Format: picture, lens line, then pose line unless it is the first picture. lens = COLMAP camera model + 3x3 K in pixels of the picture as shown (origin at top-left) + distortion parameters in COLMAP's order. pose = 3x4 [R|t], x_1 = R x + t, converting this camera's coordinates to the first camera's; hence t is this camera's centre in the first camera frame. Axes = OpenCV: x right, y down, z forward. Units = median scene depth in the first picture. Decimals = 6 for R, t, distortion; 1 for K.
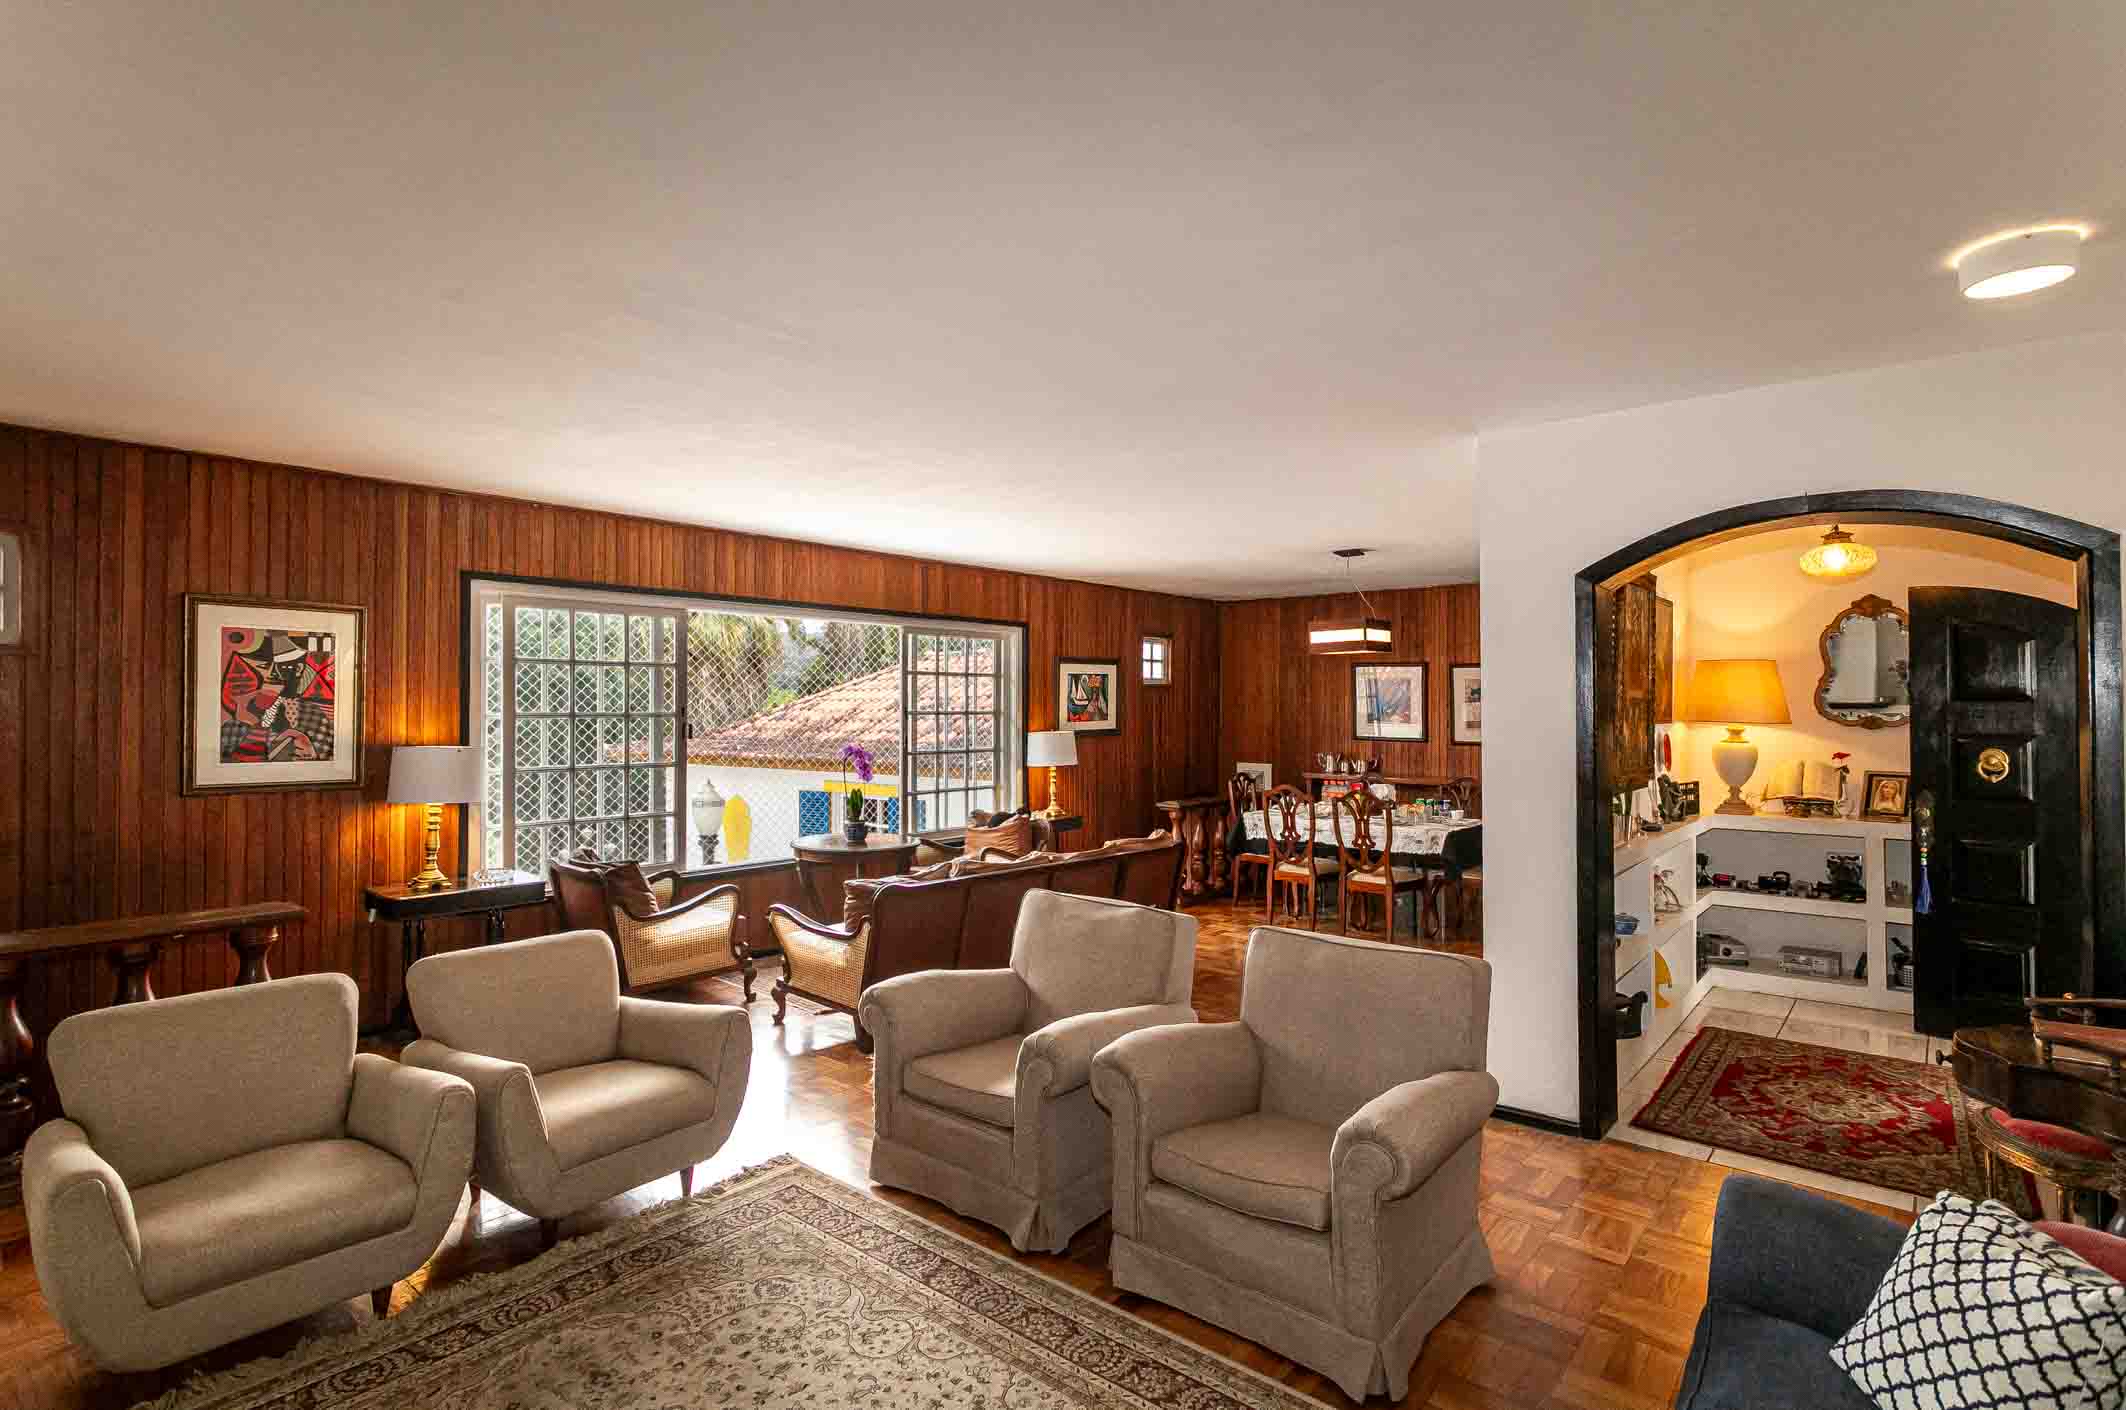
lens RADIAL K [[1030.4, 0, 1060.8], [0, 1030.4, 706.1], [0, 0, 1]] dist [0.018427, 0.001288]
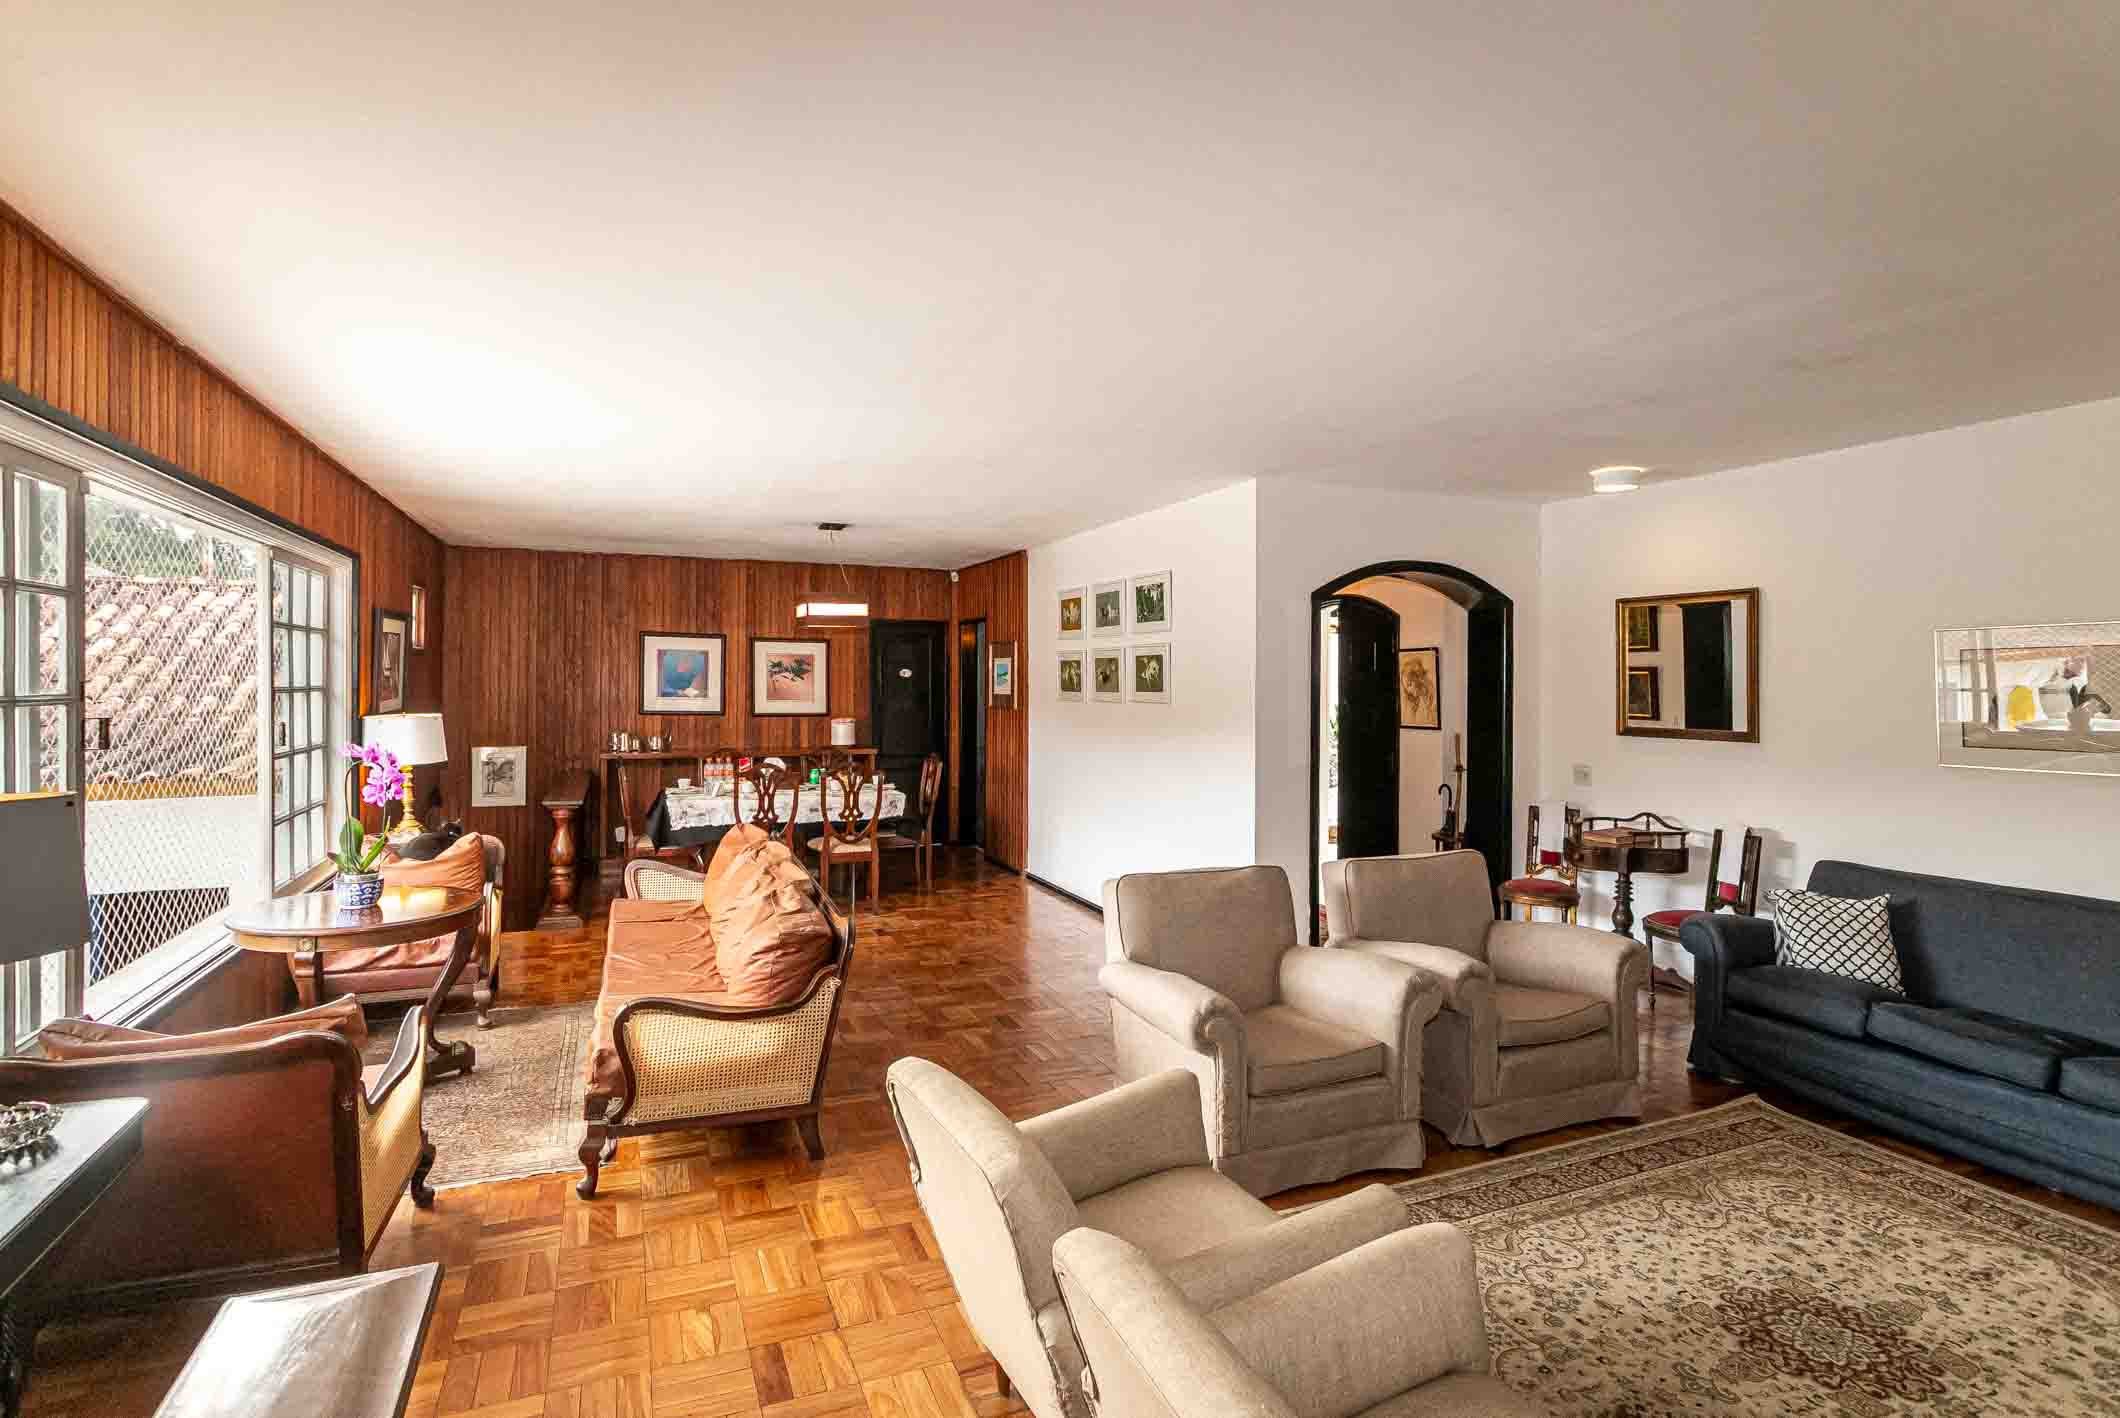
lens RADIAL K [[1027.5, 0, 1058.8], [0, 1027.5, 689.0], [0, 0, 1]] dist [0.018427, 0.001288]
pose [[0.450815, -0.006784, 0.892592, -0.512924], [-0.006246, 0.999923, 0.010754, -0.003534], [-0.892596, -0.010423, 0.450737, 0.355430]]
